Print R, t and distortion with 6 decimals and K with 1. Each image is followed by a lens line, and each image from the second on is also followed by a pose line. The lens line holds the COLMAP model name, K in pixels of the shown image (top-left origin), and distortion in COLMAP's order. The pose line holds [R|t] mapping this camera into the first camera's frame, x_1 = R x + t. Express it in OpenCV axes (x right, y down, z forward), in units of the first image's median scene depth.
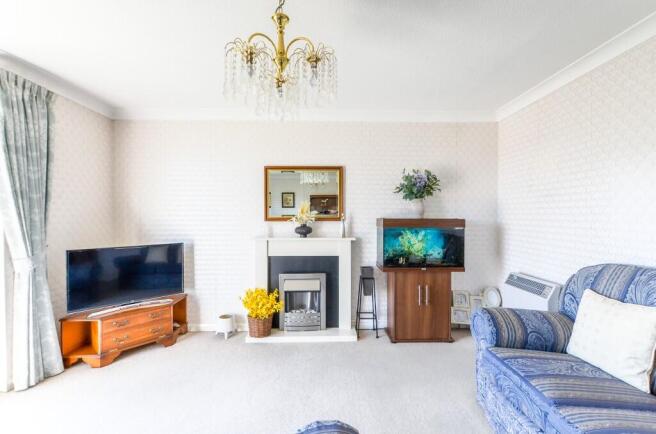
lens RADIAL K [[286.6, 0, 328.1], [0, 286.6, 222.2], [0, 0, 1]] dist [0.005046, -0.003129]
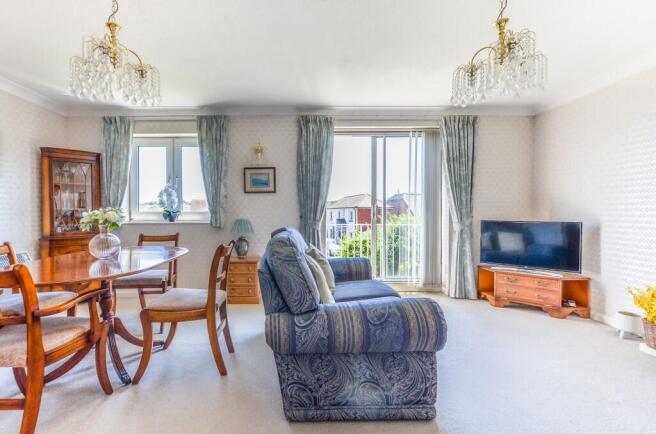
lens RADIAL K [[286.6, 0, 325.4], [0, 286.6, 215.4], [0, 0, 1]] dist [0.005046, -0.003129]
pose [[0.077725, 0.024164, -0.996682, 0.497279], [-0.015433, 0.999616, 0.023032, 0.050284], [0.996855, 0.013592, 0.078068, 0.079143]]
